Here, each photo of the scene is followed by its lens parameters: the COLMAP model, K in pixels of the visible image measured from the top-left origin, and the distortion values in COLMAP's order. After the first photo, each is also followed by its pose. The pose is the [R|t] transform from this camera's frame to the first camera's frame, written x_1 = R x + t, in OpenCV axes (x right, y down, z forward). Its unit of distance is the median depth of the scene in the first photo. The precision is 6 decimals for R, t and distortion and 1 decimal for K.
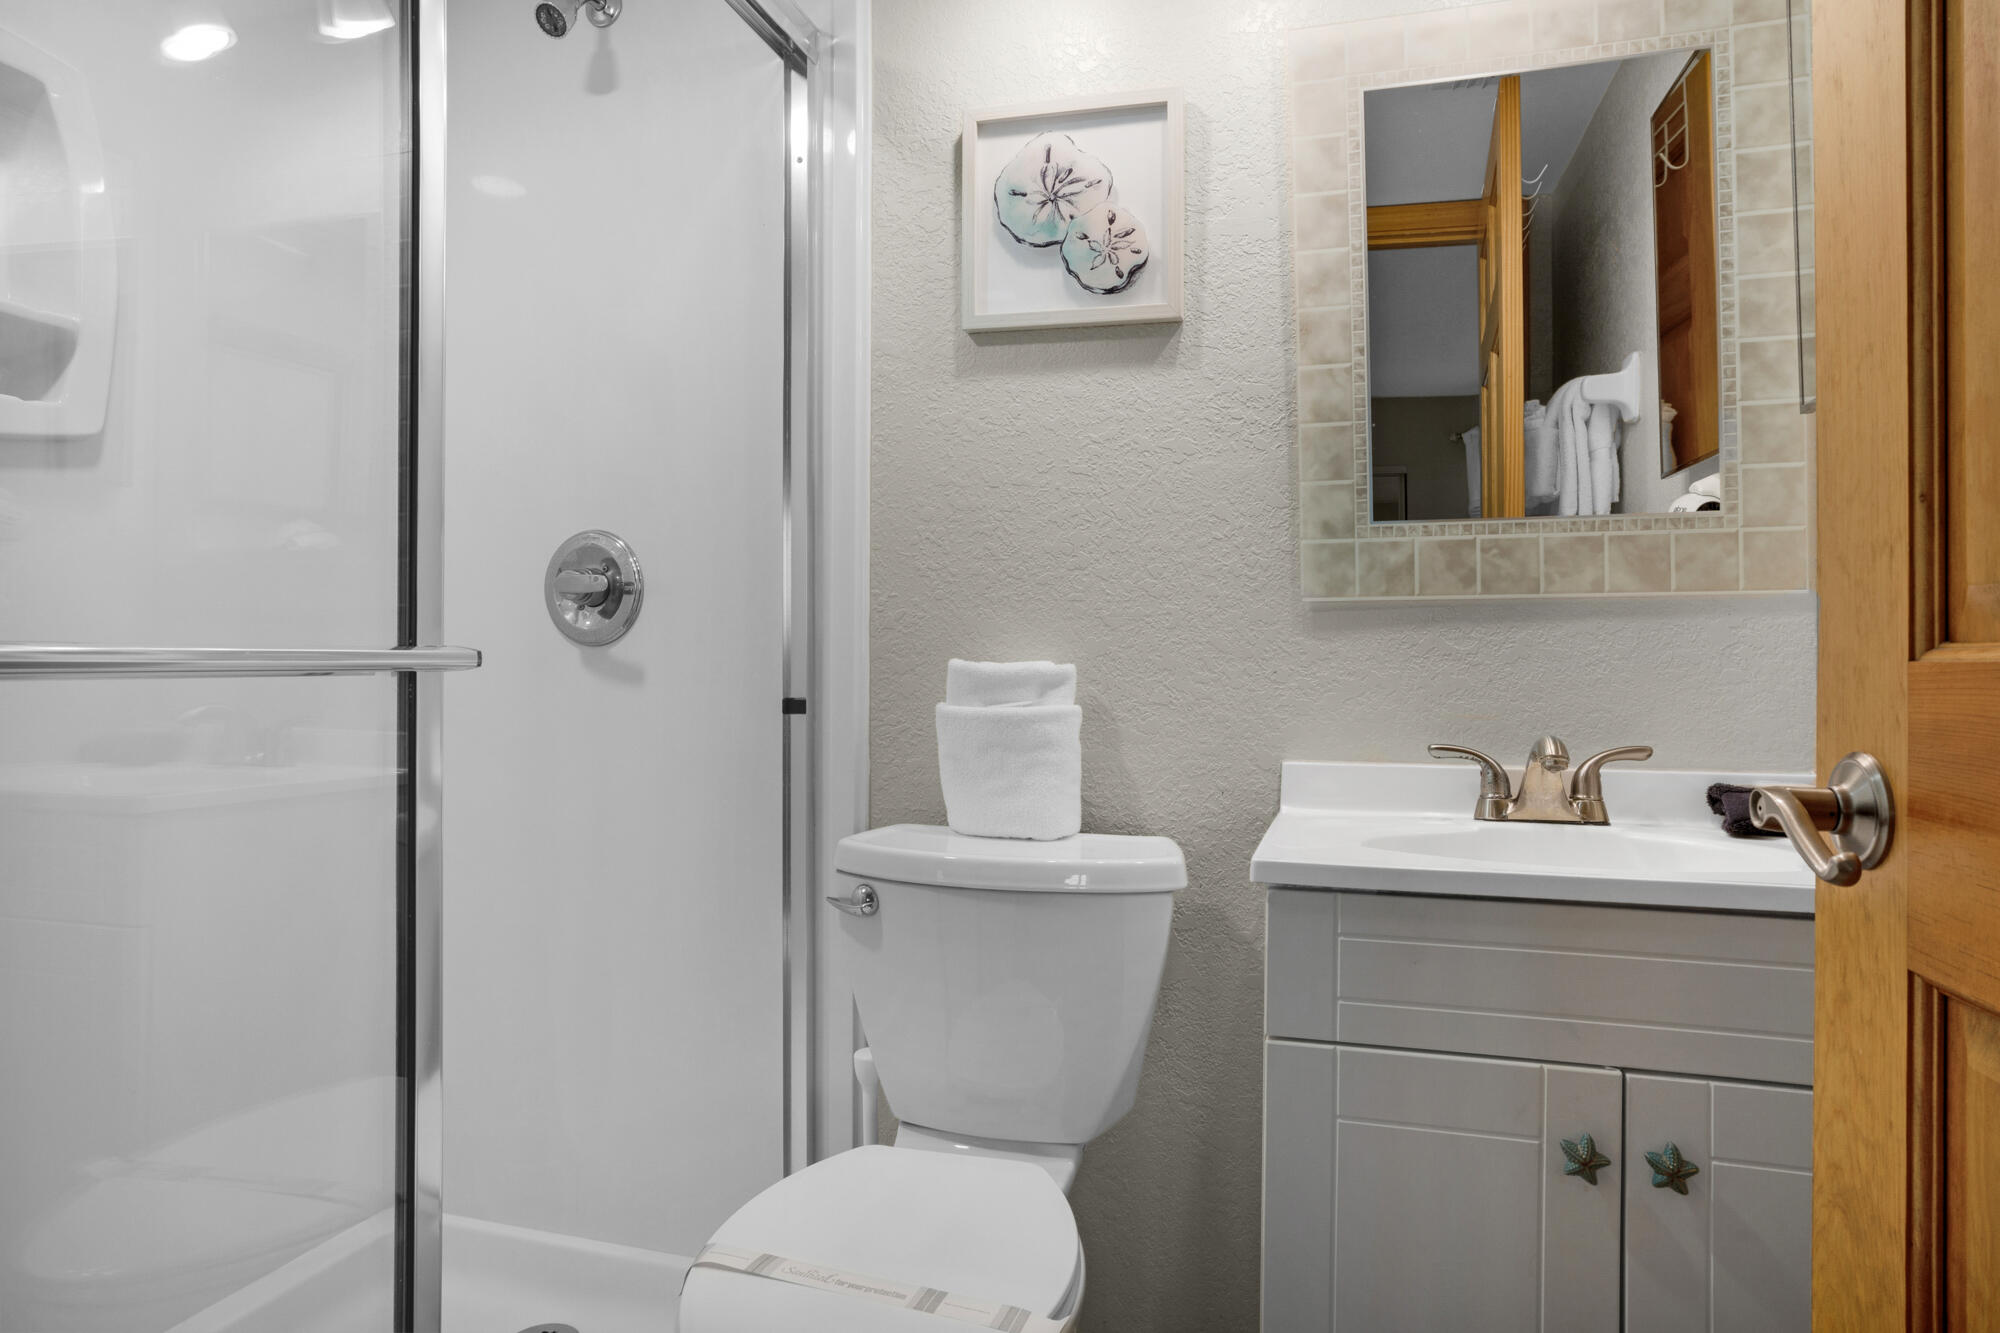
lens RADIAL K [[1226.4, 0, 1010.7], [0, 1226.4, 668.4], [0, 0, 1]] dist [-0.038268, -0.003871]
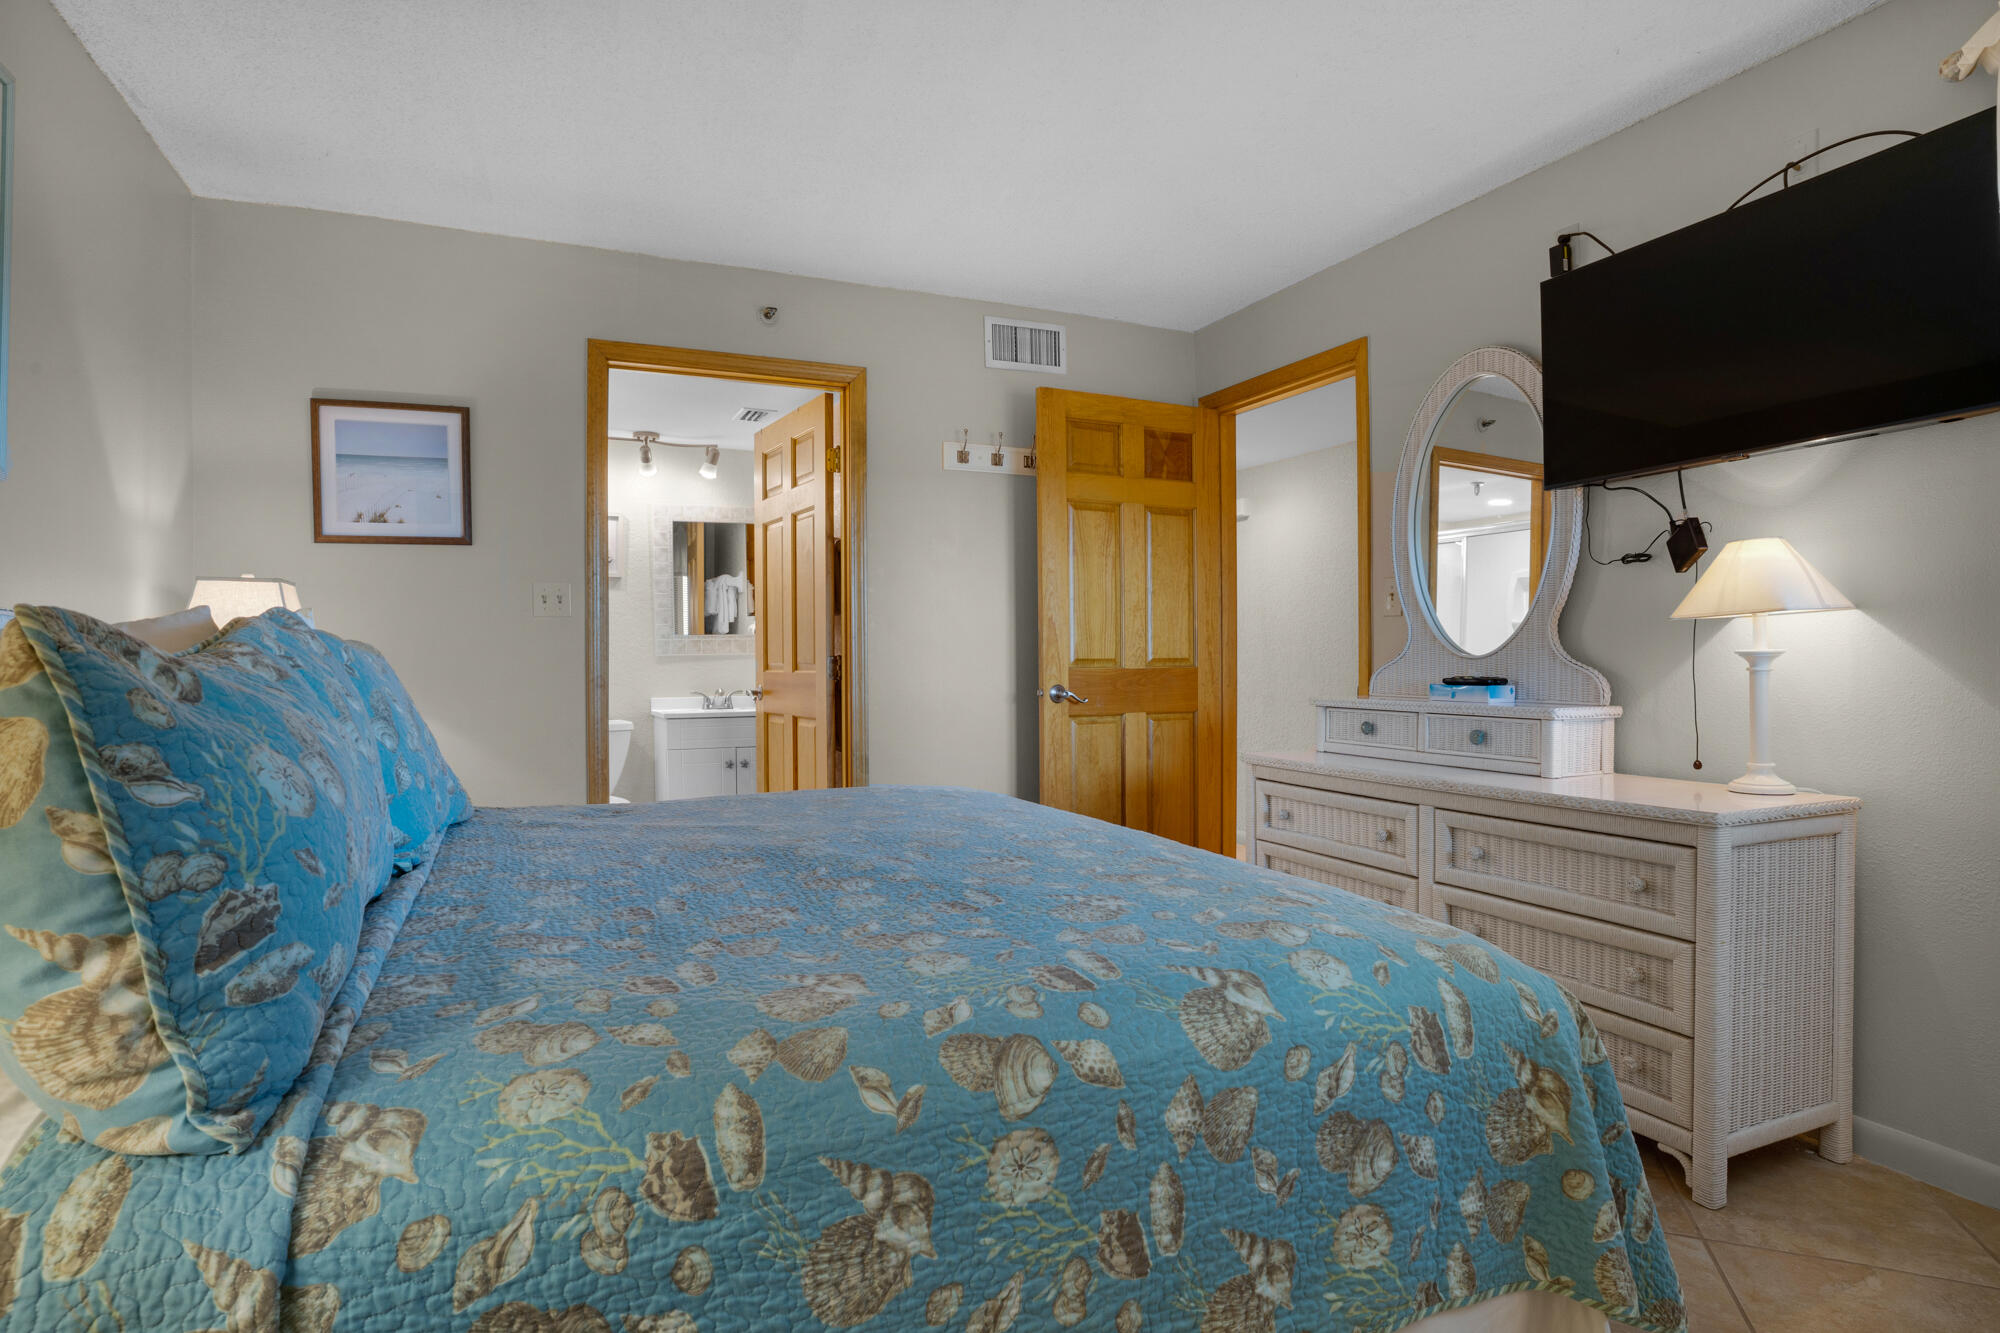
lens RADIAL K [[1079.3, 0, 1005.1], [0, 1079.3, 671.5], [0, 0, 1]] dist [-0.038494, -0.000854]
pose [[0.765136, -0.007750, 0.643822, -1.099155], [0.007992, 0.999965, 0.002539, -0.006017], [-0.643819, 0.003203, 0.765171, -2.279013]]
